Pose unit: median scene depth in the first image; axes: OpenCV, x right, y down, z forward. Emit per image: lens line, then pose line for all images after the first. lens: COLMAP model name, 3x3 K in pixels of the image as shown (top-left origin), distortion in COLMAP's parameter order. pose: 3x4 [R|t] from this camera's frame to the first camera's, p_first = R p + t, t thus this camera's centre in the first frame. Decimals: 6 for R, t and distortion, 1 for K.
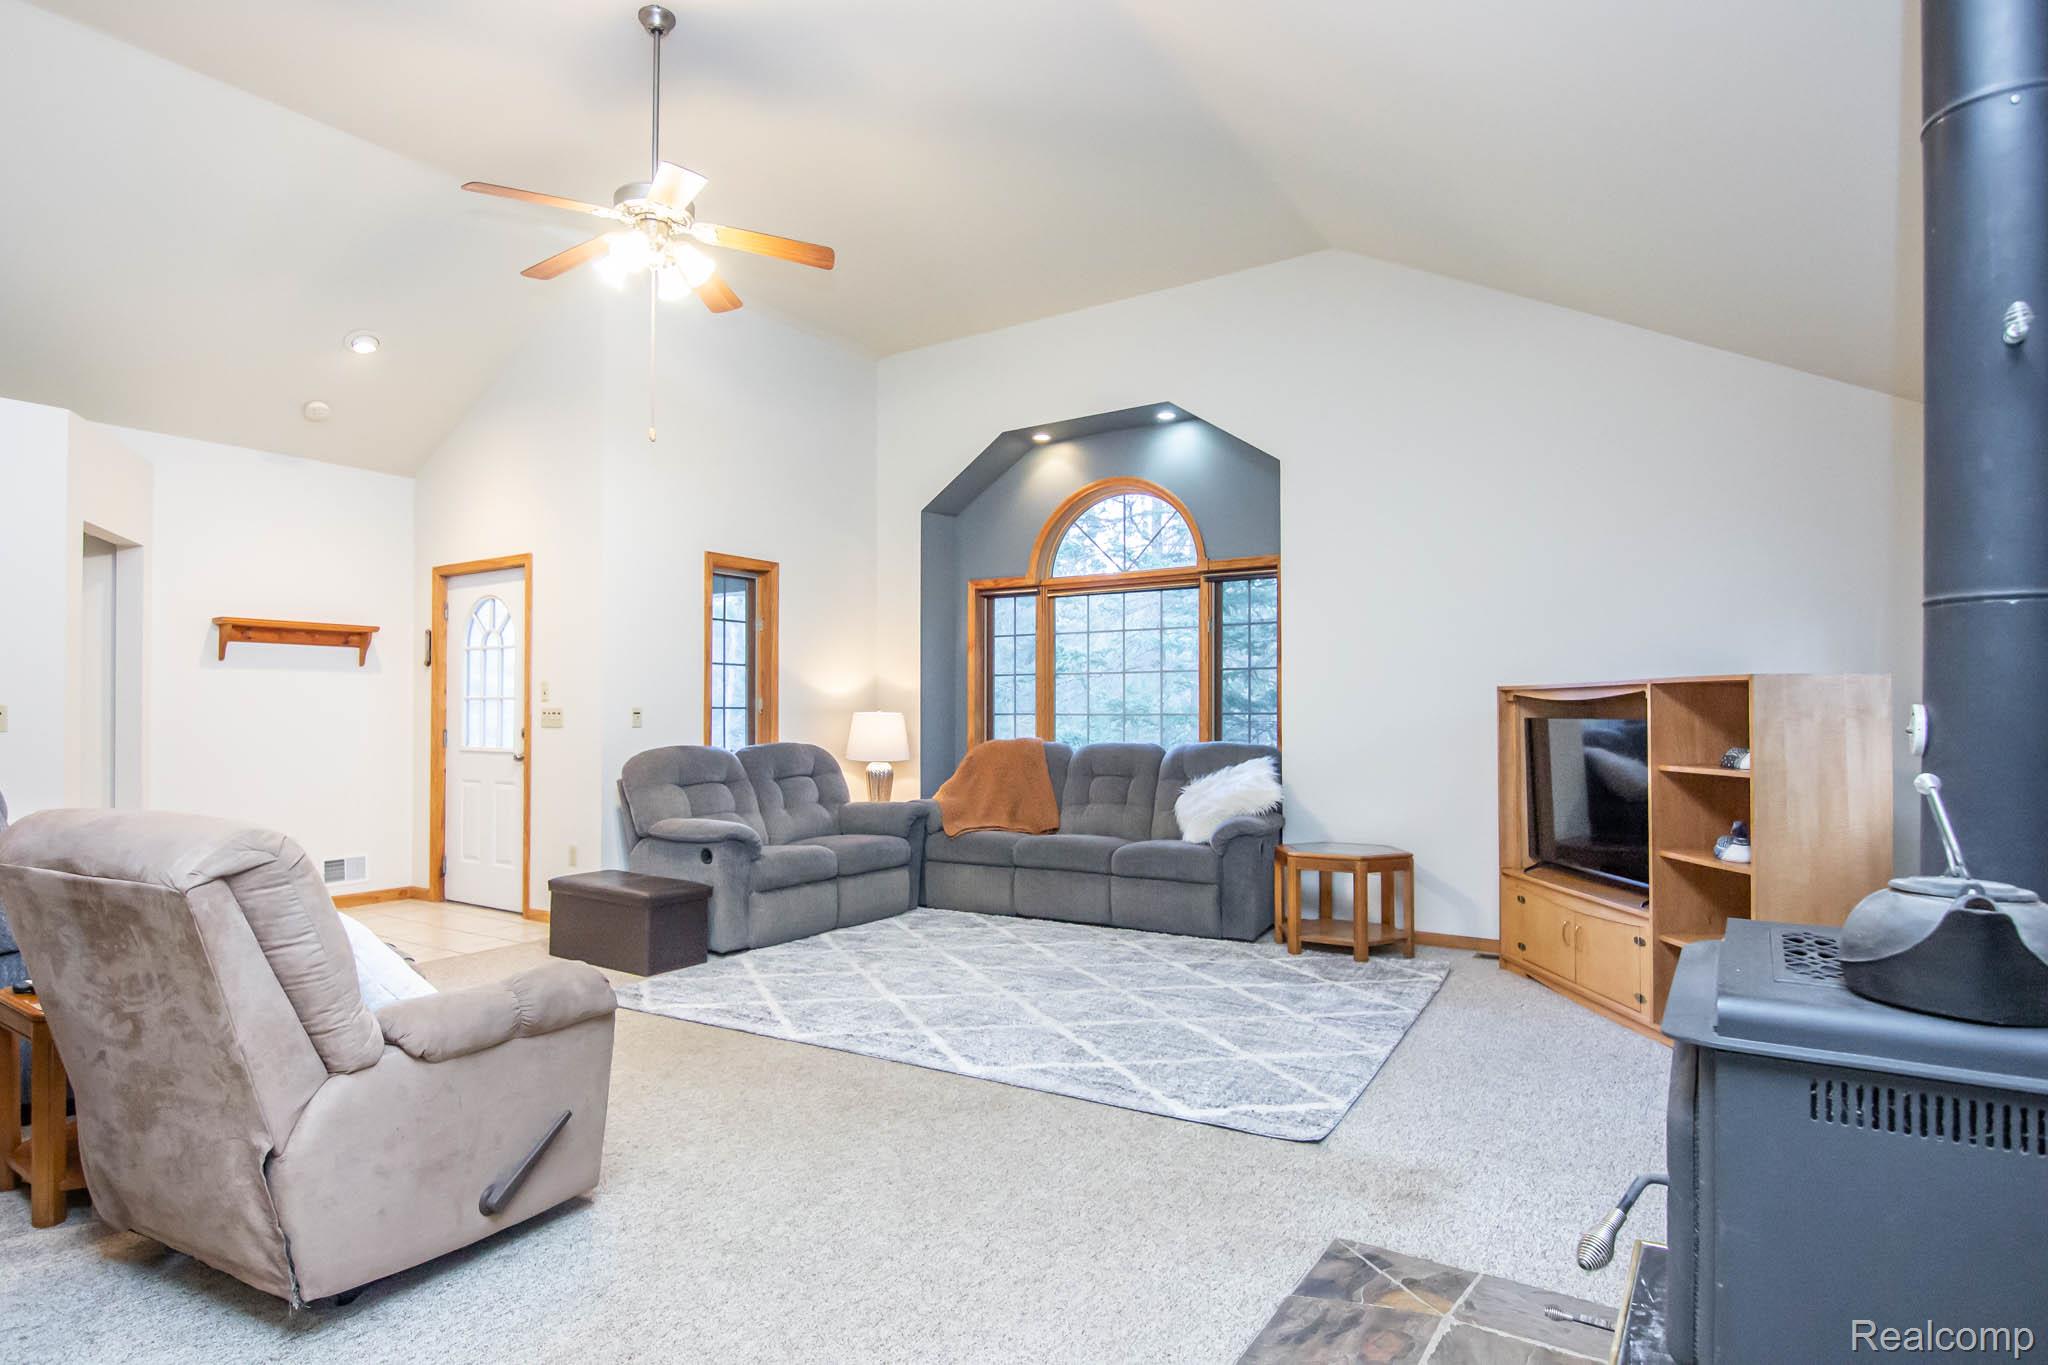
lens RADIAL K [[1119.9, 0, 1013.5], [0, 1119.9, 686.2], [0, 0, 1]] dist [-0.001661, -0.000200]
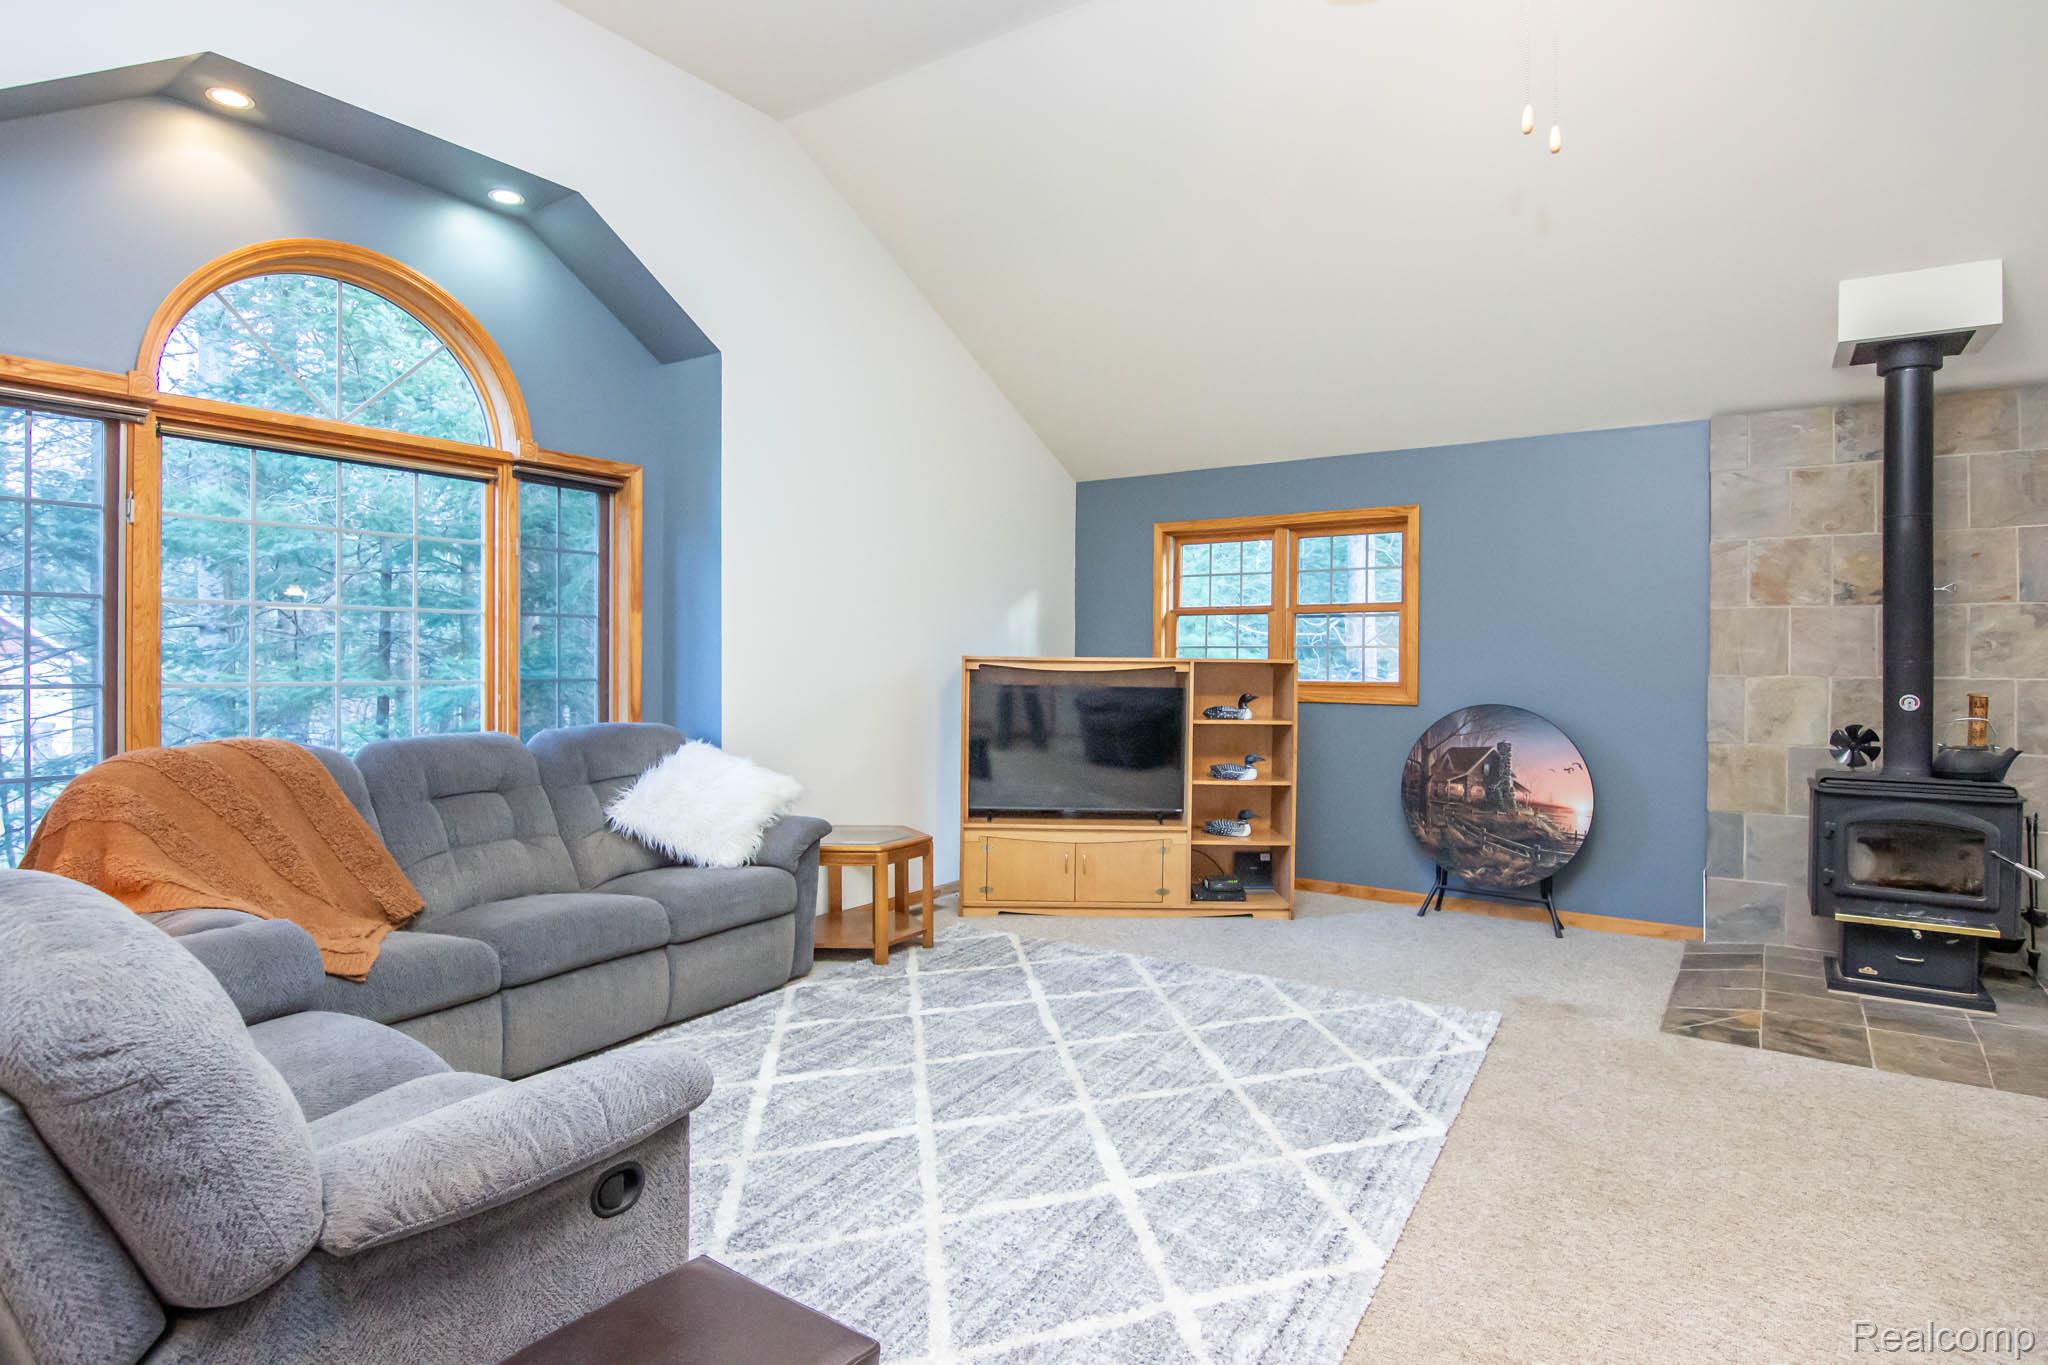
lens RADIAL K [[1072.2, 0, 1038.8], [0, 1072.2, 668.6], [0, 0, 1]] dist [0.001169, -0.014629]
pose [[0.006233, -0.007752, 0.999951, -0.519932], [-0.032951, 0.999425, 0.007954, 0.001608], [-0.999438, -0.032999, 0.005974, 0.808648]]
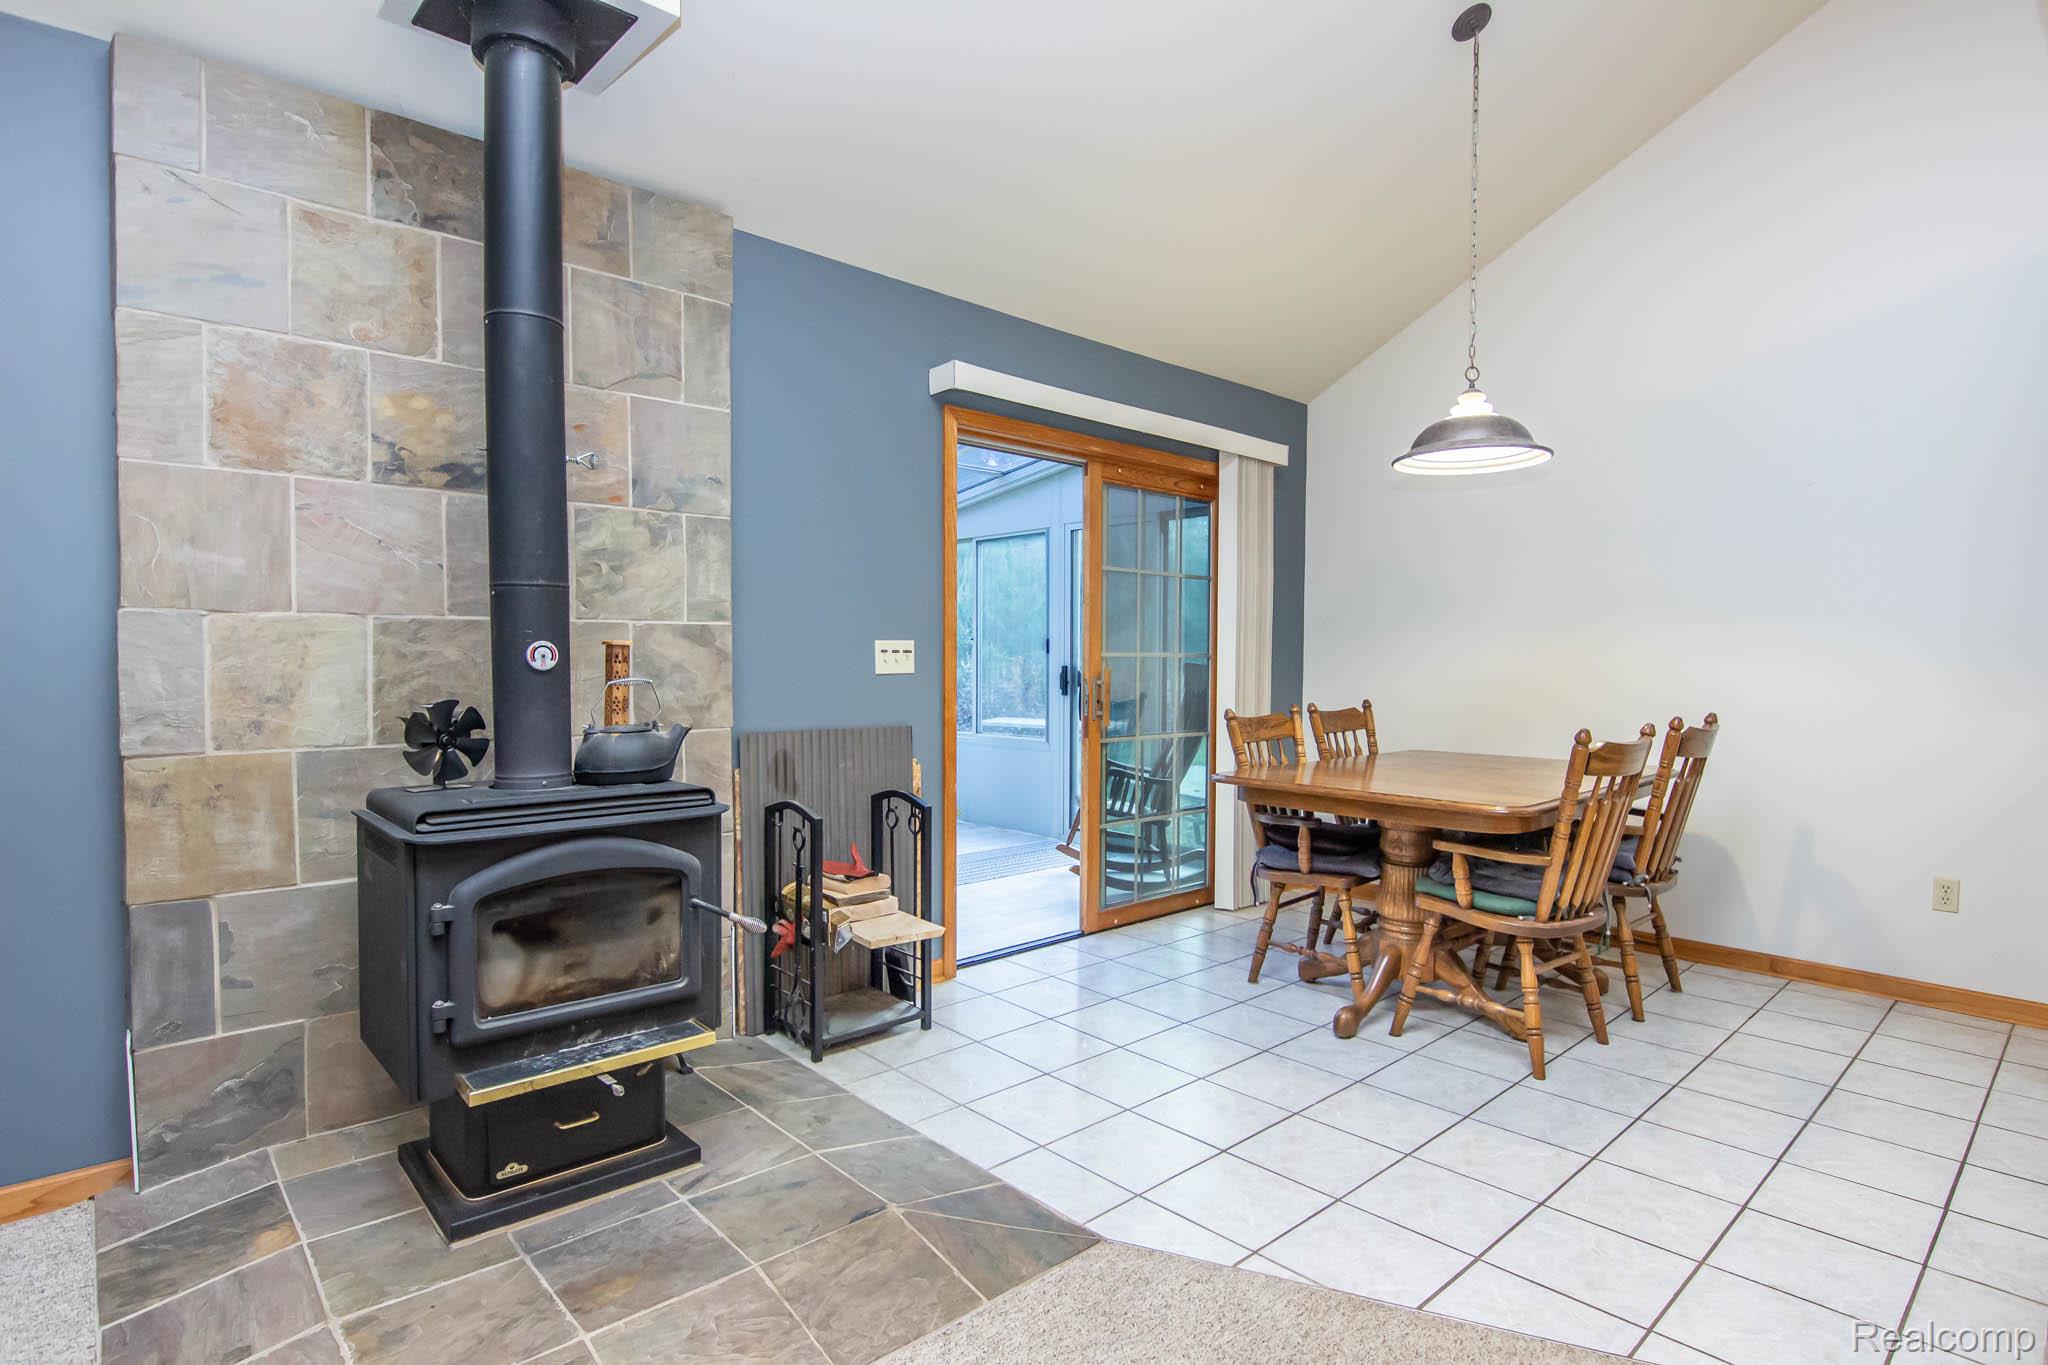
lens RADIAL K [[1047.3, 0, 1024.0], [0, 1047.3, 682.5], [0, 0, 1]] dist [-0.002591, -0.014655]
pose [[-0.972584, -0.013225, 0.232175, -0.078450], [-0.012978, 0.999912, 0.002592, 0.017137], [-0.232189, -0.000492, -0.972671, 0.572500]]
